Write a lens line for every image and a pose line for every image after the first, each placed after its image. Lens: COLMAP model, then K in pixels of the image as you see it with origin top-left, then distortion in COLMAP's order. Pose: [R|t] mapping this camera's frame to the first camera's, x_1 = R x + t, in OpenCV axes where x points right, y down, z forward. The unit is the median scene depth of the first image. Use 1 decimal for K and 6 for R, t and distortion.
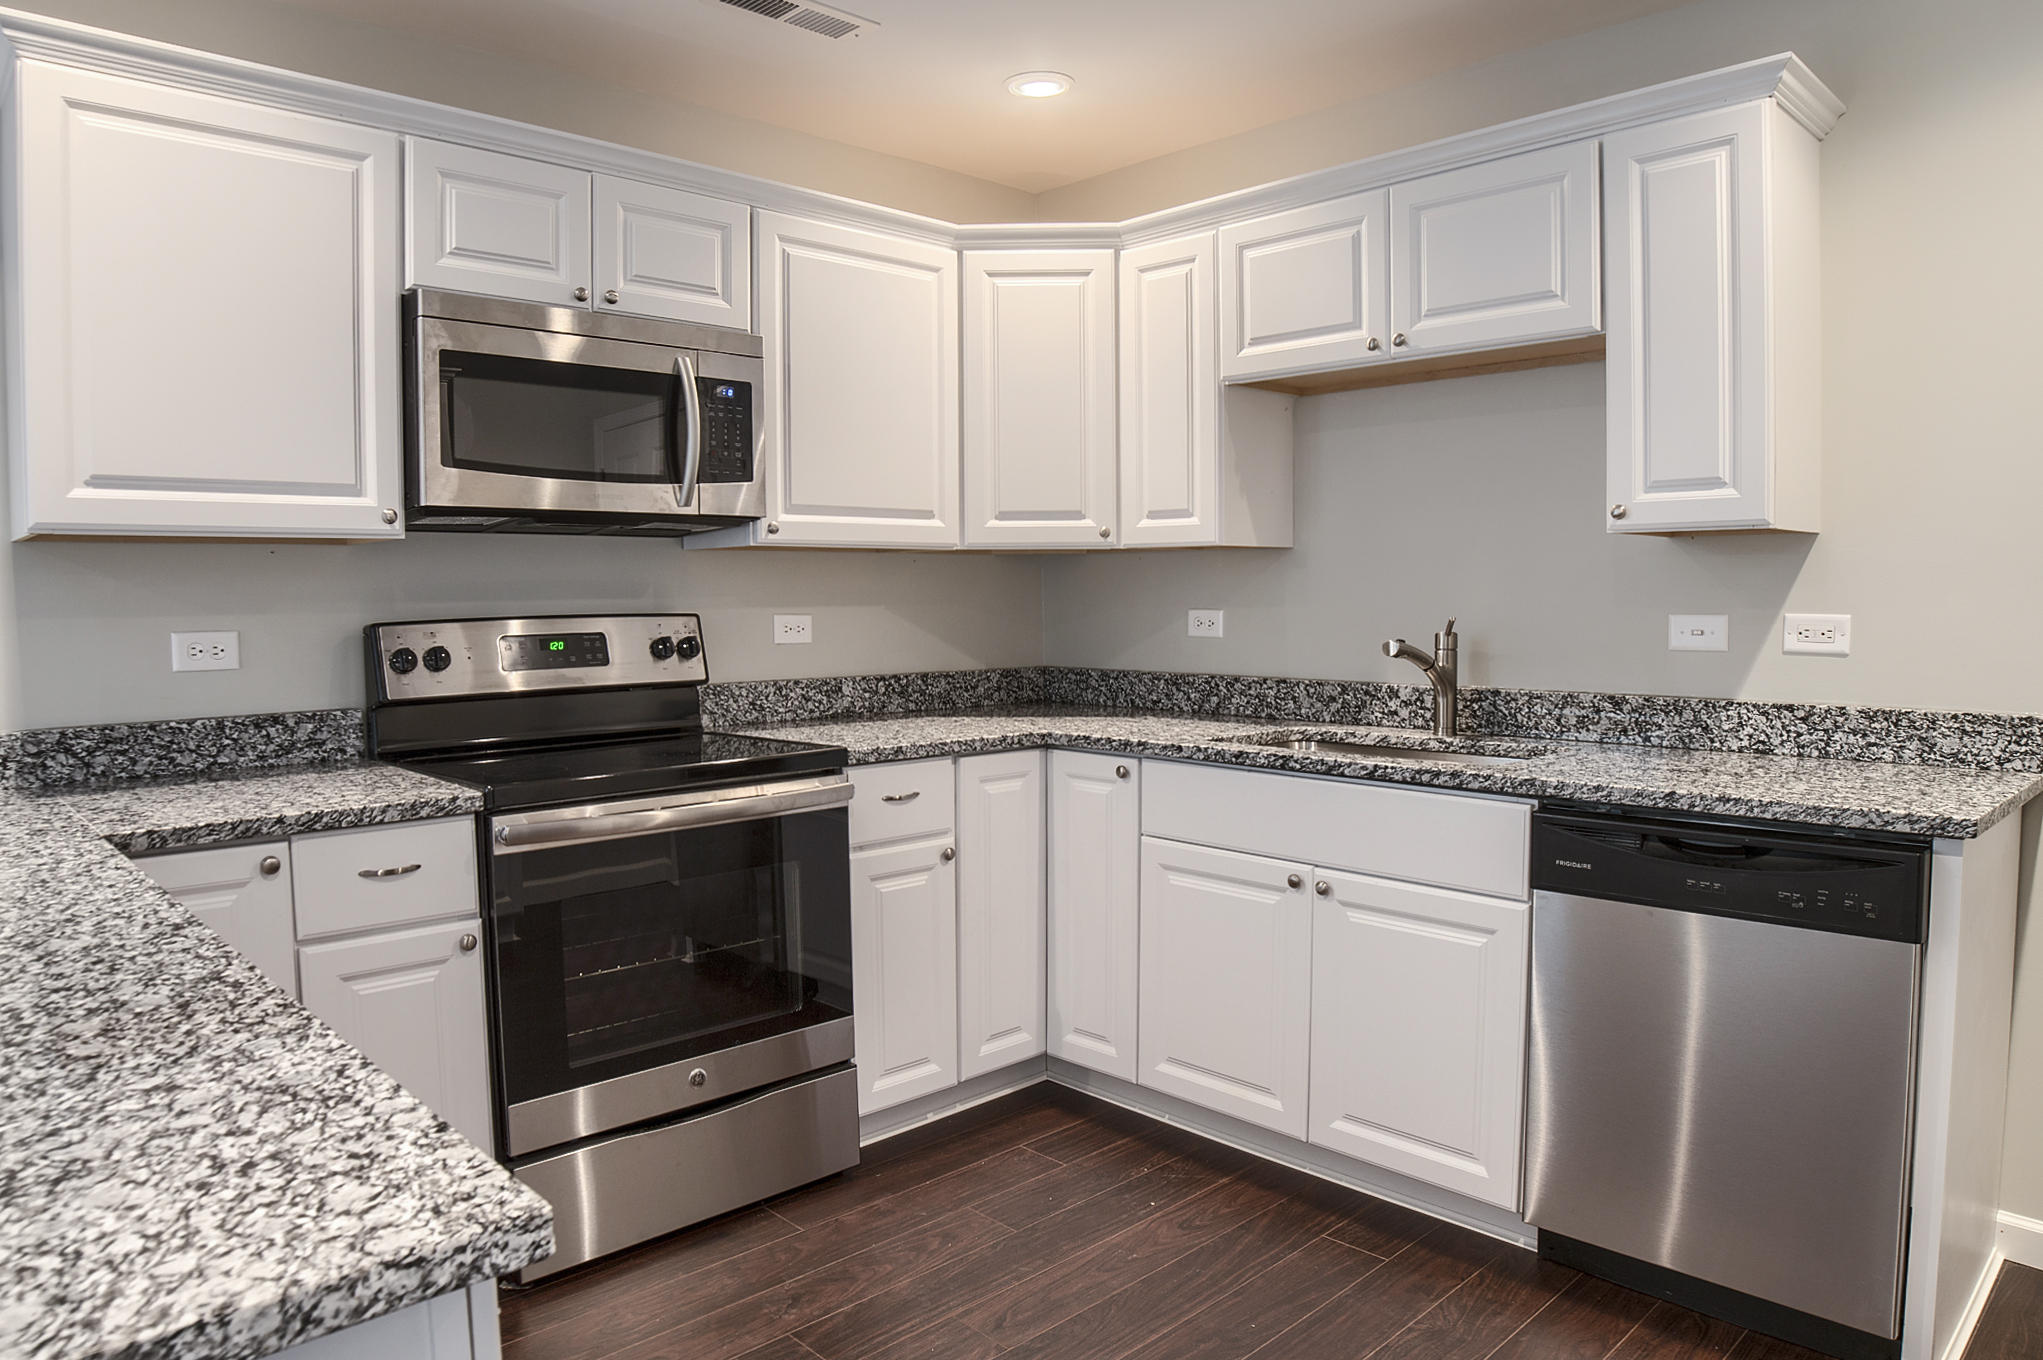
lens RADIAL K [[1329.9, 0, 1012.1], [0, 1329.9, 667.3], [0, 0, 1]] dist [-0.114467, 0.042290]
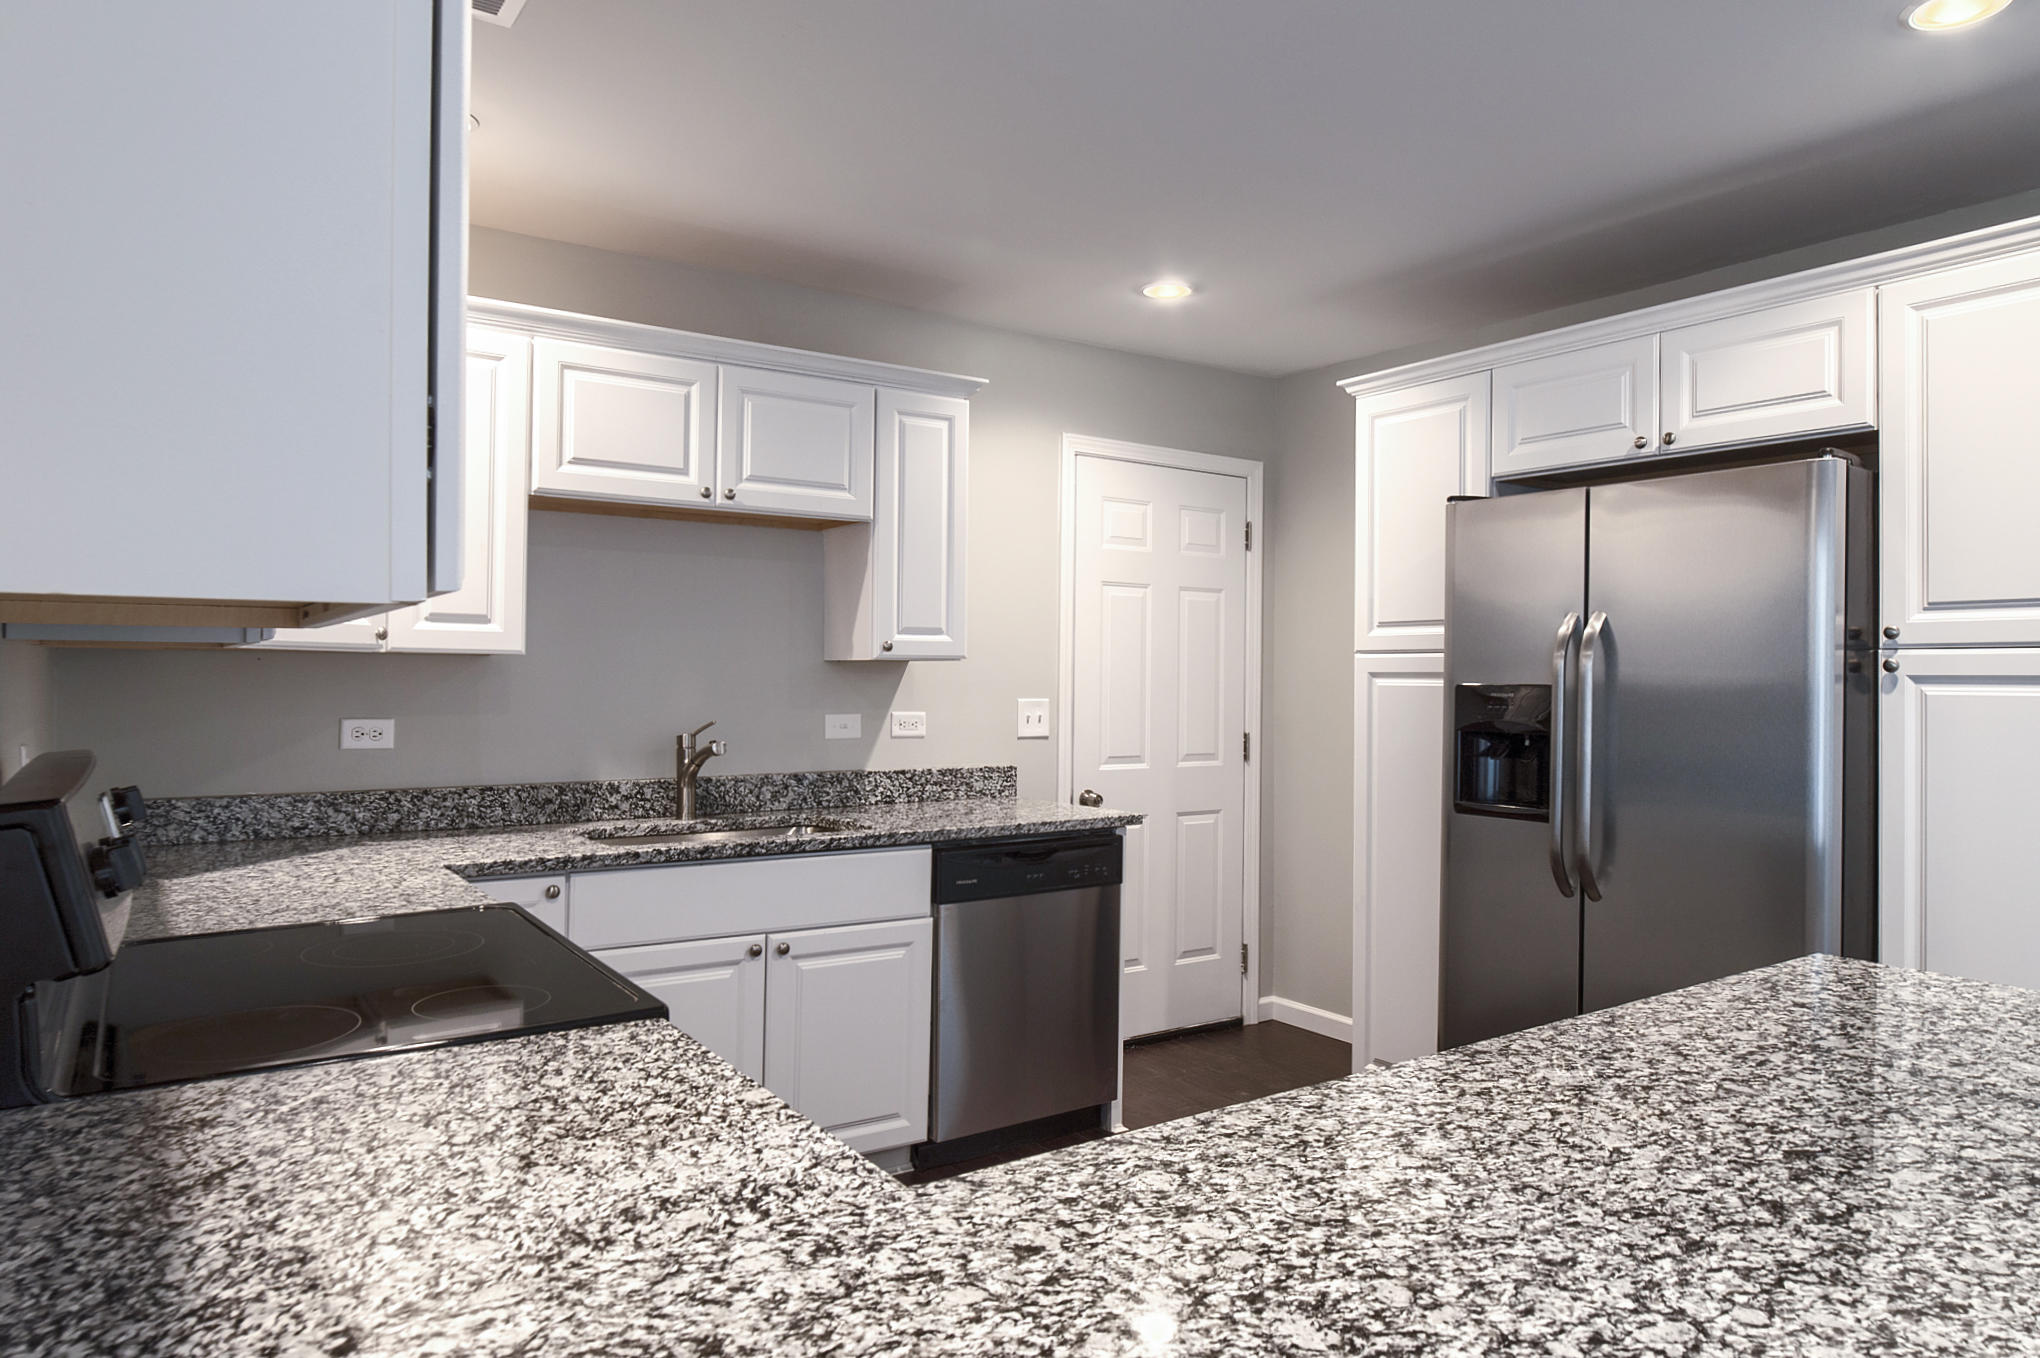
lens RADIAL K [[1268.4, 0, 1007.5], [0, 1268.4, 670.6], [0, 0, 1]] dist [-0.014238, 0.001404]
pose [[0.162473, 0.012133, 0.986638, -0.812806], [0.045565, 0.998765, -0.019785, -0.050474], [-0.985660, 0.048170, 0.161720, 0.554102]]
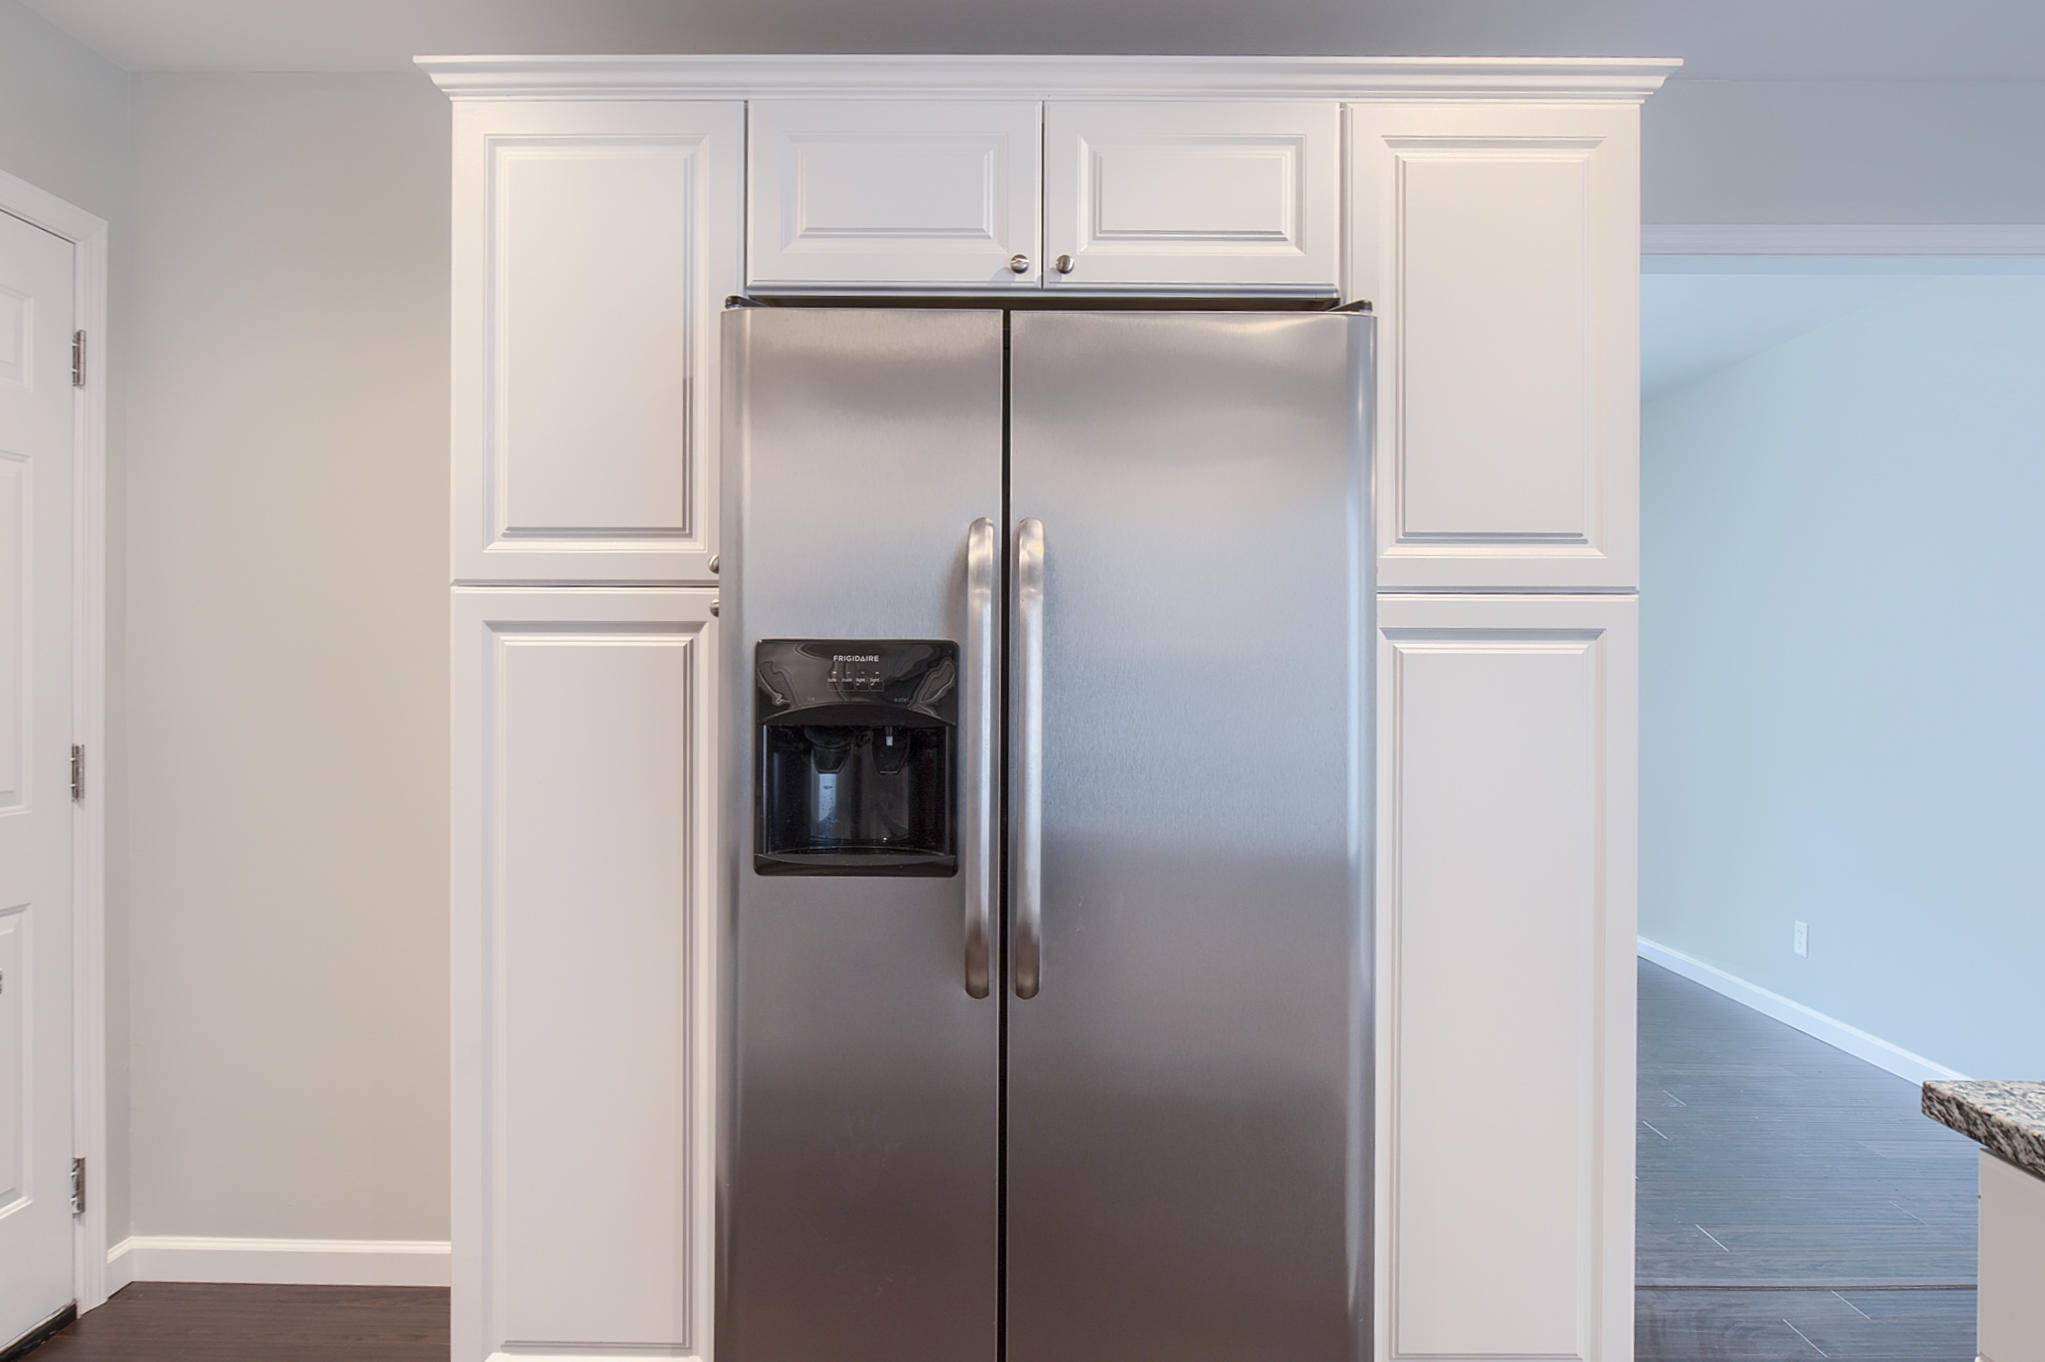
lens RADIAL K [[1352.9, 0, 990.3], [0, 1352.9, 667.5], [0, 0, 1]] dist [-0.011610, -0.000951]
pose [[-0.716781, 0.000389, 0.697299, -0.168190], [0.037966, 0.998538, 0.038470, -0.050236], [-0.696264, 0.054049, -0.715748, 0.738012]]
